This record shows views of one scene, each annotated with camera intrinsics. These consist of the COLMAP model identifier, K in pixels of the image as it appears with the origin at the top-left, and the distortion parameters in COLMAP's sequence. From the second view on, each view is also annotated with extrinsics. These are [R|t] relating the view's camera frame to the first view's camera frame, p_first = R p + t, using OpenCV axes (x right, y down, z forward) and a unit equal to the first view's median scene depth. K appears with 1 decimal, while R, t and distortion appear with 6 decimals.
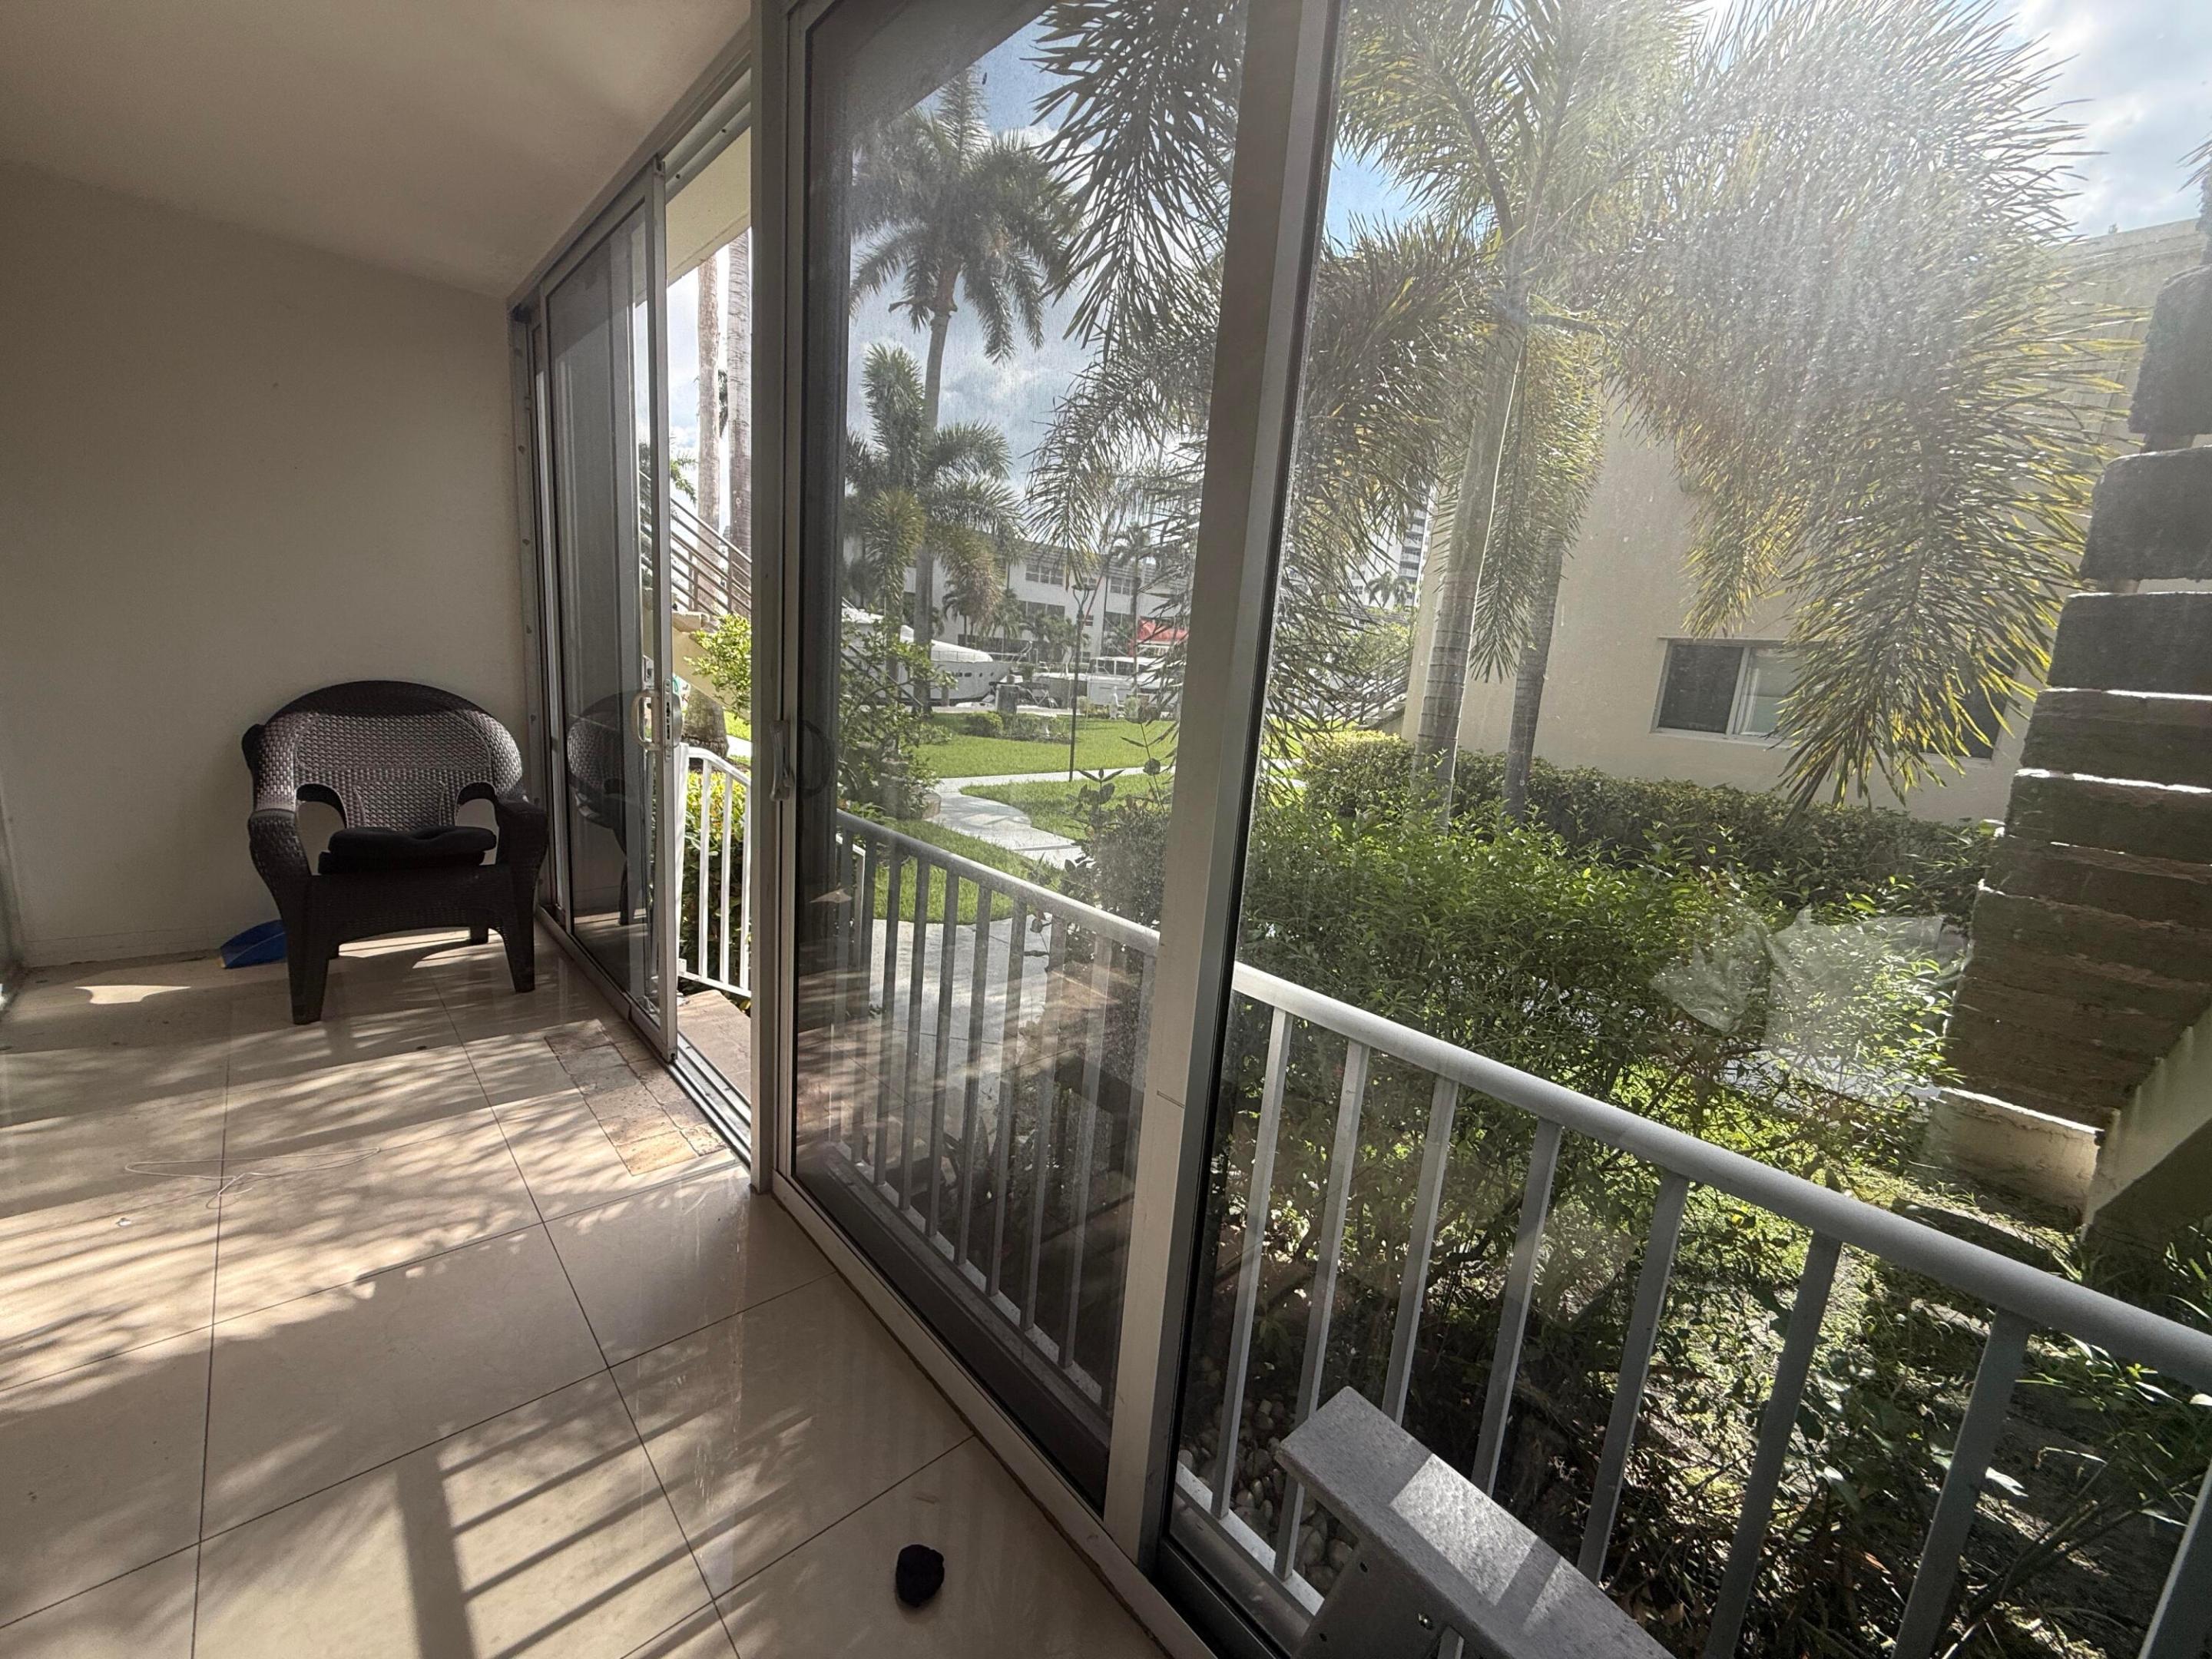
lens RADIAL K [[878.9, 0, 1102.9], [0, 878.9, 828.6], [0, 0, 1]] dist [0.000357, 0.000599]
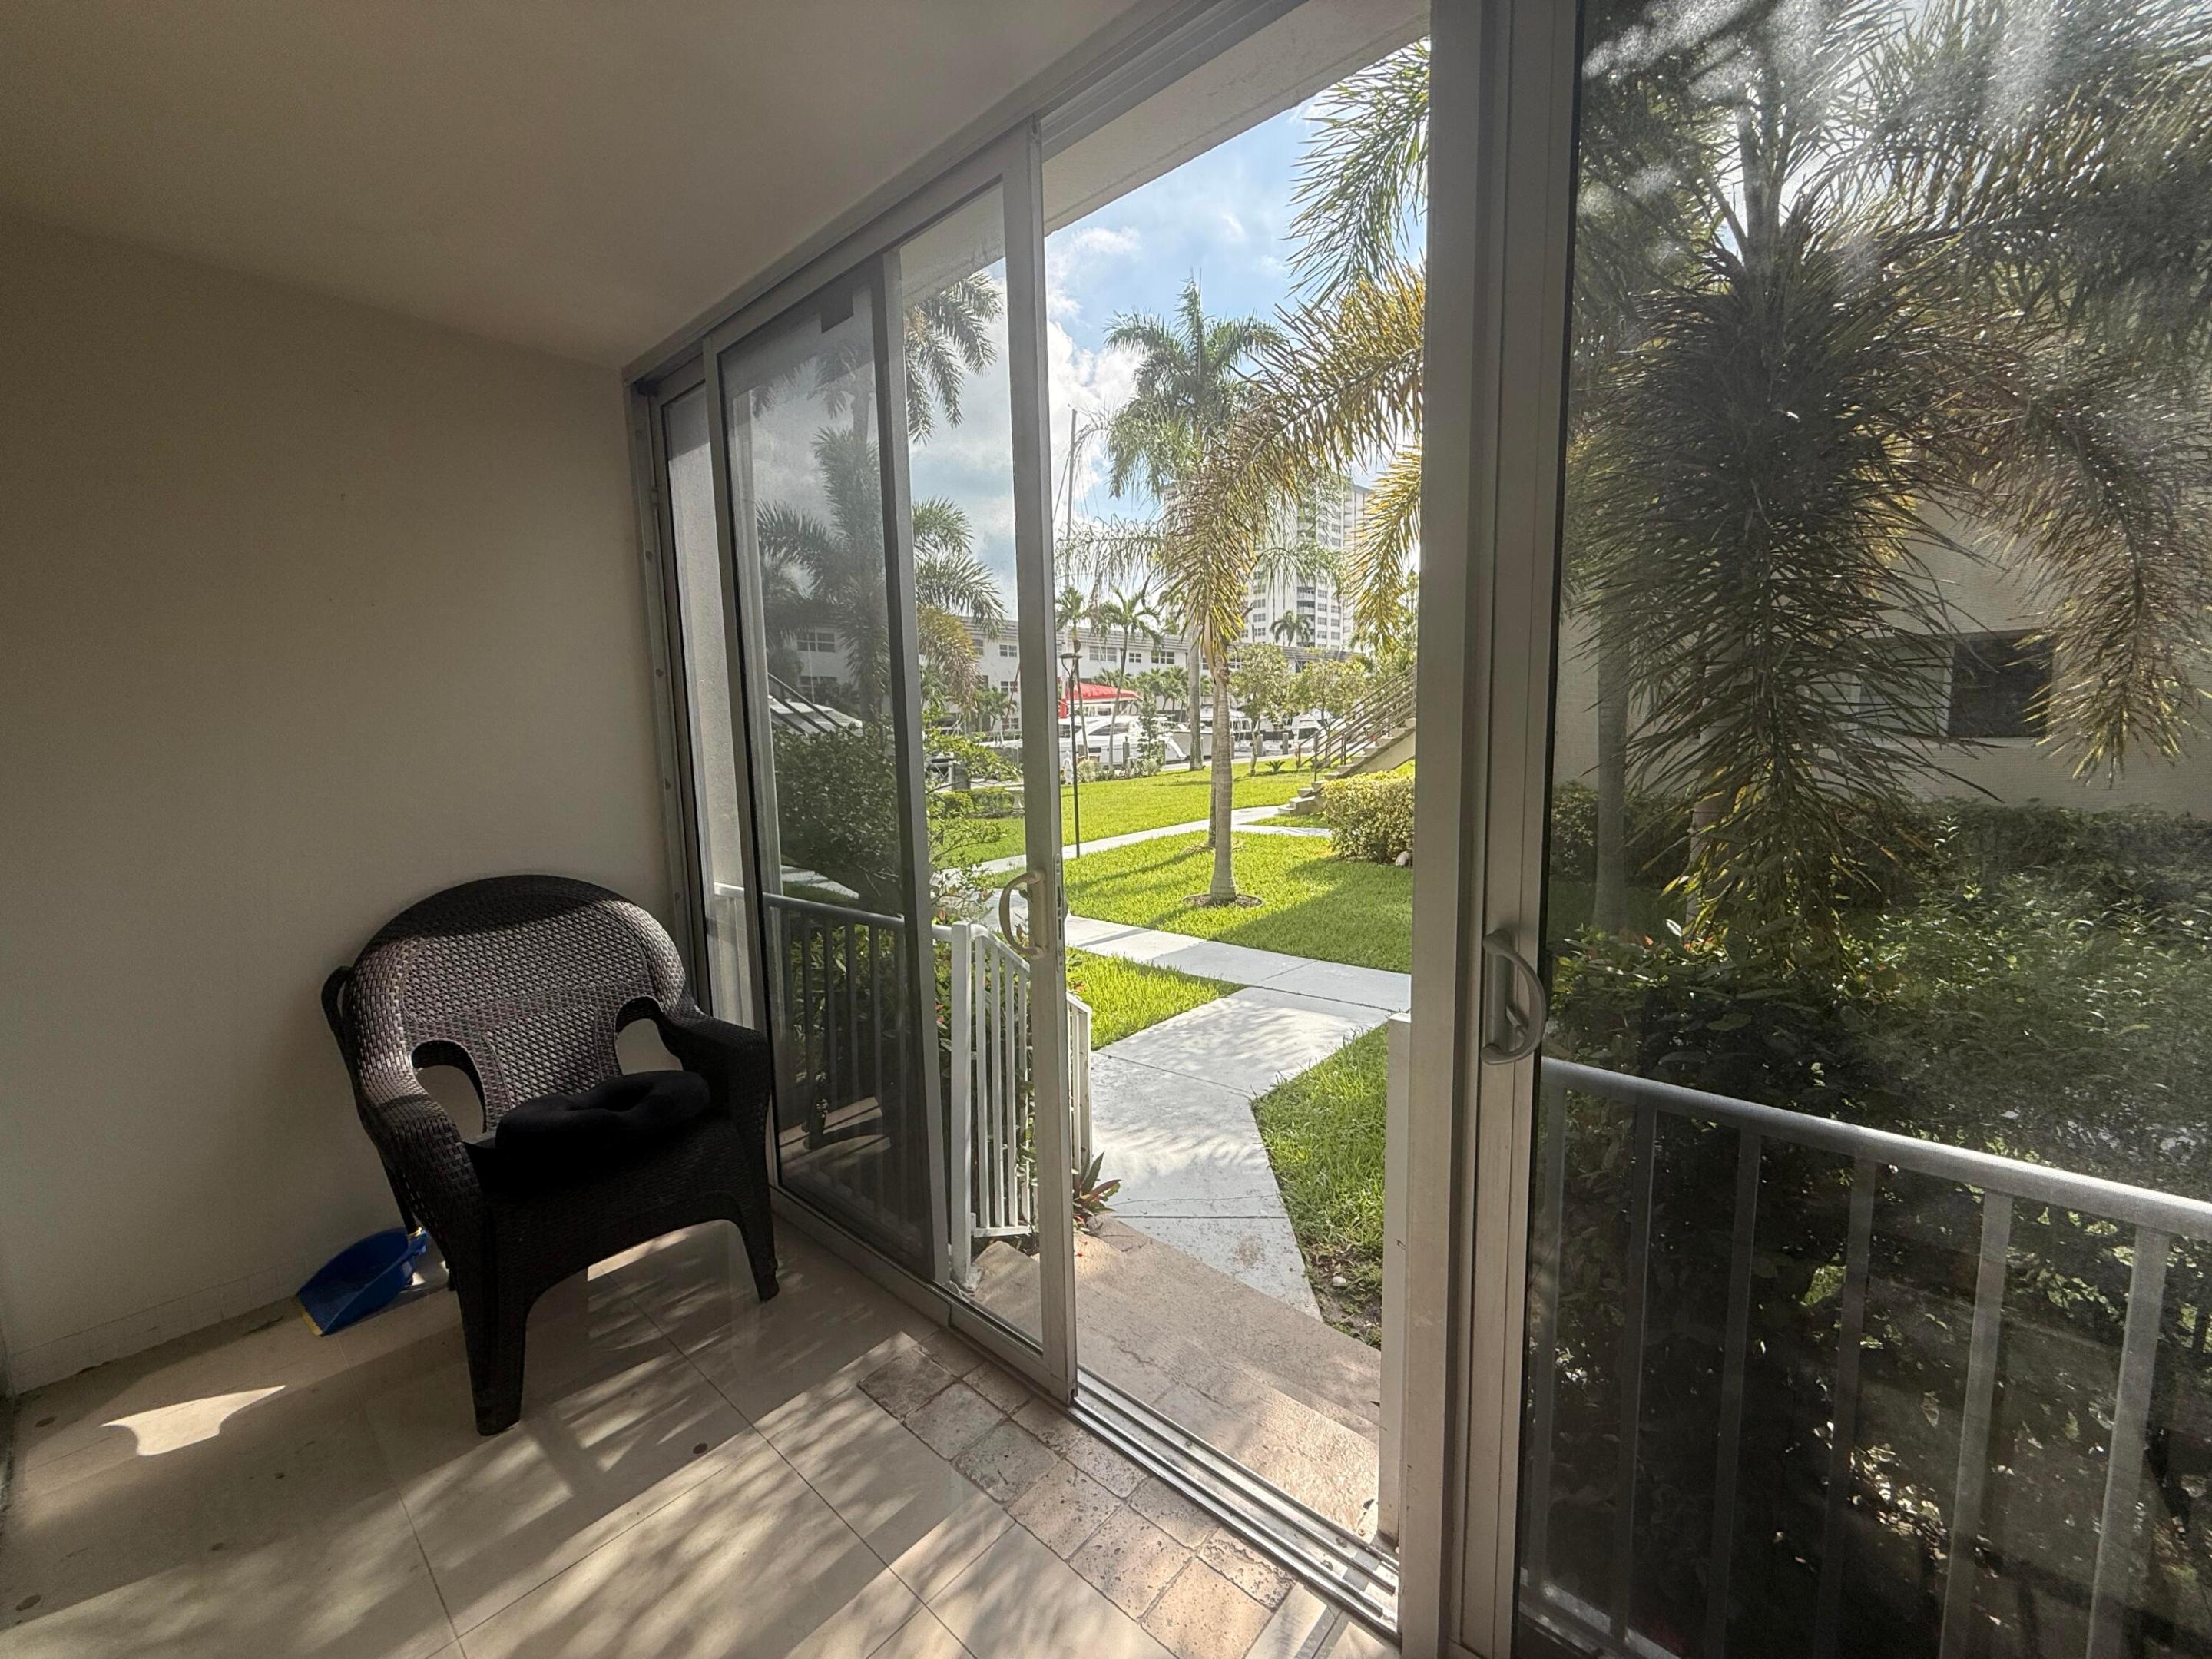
lens RADIAL K [[878.9, 0, 1102.9], [0, 878.9, 828.6], [0, 0, 1]] dist [0.000357, 0.000599]
pose [[0.989980, -0.113509, 0.083991, -0.407950], [0.118775, 0.991071, -0.060592, -0.113996], [-0.076363, 0.069961, 0.994623, 0.248910]]
